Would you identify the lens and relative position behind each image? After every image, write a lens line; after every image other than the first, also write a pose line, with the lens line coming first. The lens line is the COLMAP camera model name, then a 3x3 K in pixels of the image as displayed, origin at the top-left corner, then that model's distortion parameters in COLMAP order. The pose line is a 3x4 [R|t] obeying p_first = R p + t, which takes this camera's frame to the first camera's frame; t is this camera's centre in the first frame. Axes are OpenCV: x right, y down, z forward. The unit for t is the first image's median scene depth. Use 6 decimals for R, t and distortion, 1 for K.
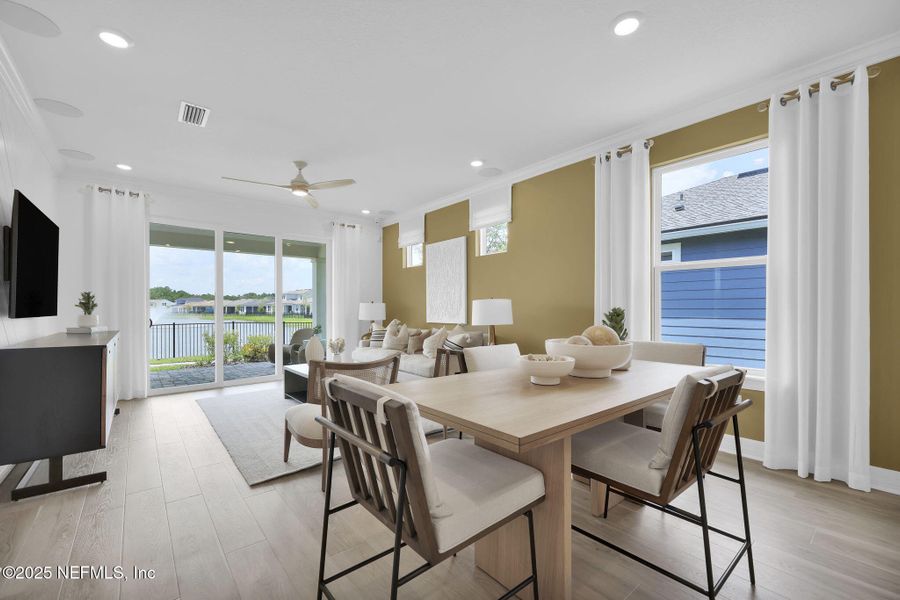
lens RADIAL K [[377.5, 0, 452.5], [0, 377.5, 306.5], [0, 0, 1]] dist [-0.001961, 0.000221]
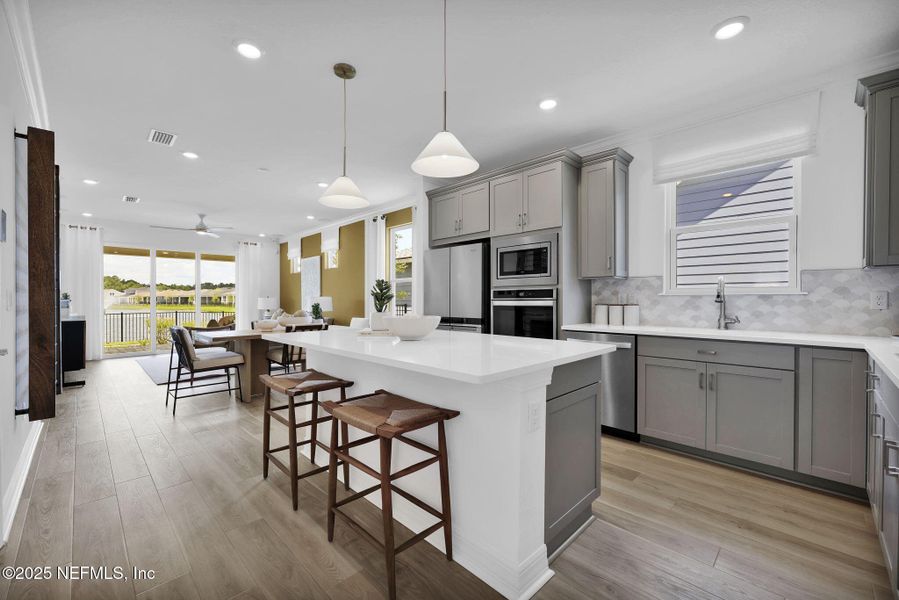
lens RADIAL K [[362.0, 0, 449.9], [0, 362.0, 296.5], [0, 0, 1]] dist [-0.008663, -0.000353]
pose [[0.994776, -0.002034, 0.102062, 0.406091], [0.001952, 0.999998, 0.000911, -0.014617], [-0.102064, -0.000707, 0.994778, -0.539555]]
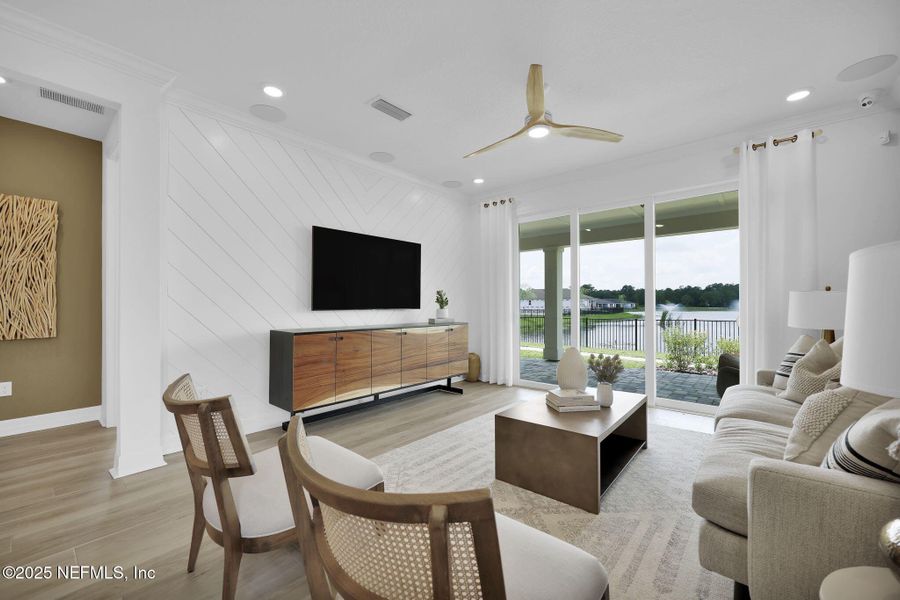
lens RADIAL K [[362.4, 0, 443.8], [0, 362.4, 303.7], [0, 0, 1]] dist [-0.008663, -0.000353]
pose [[0.159052, -0.002933, -0.987266, 0.160230], [0.007594, 0.999970, -0.001747, 0.005152], [0.987241, -0.007219, 0.159070, 0.567872]]
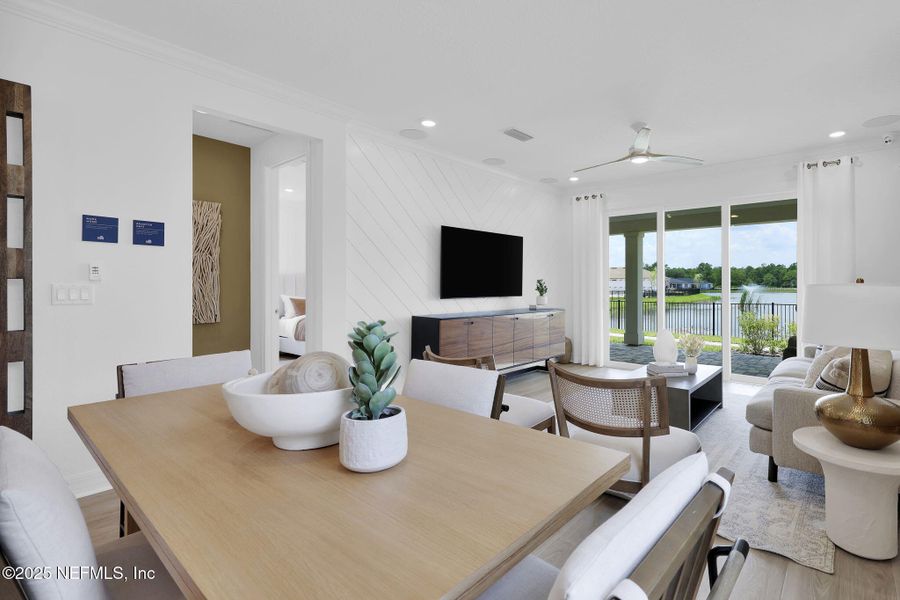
lens RADIAL K [[422.4, 0, 517.3], [0, 422.4, 282.0], [0, 0, 1]] dist [-0.010318, 0.001023]
pose [[0.210742, -0.005476, -0.977526, 0.367387], [0.004719, 0.999978, -0.004584, -0.015717], [0.977530, -0.003647, 0.210763, 0.409960]]
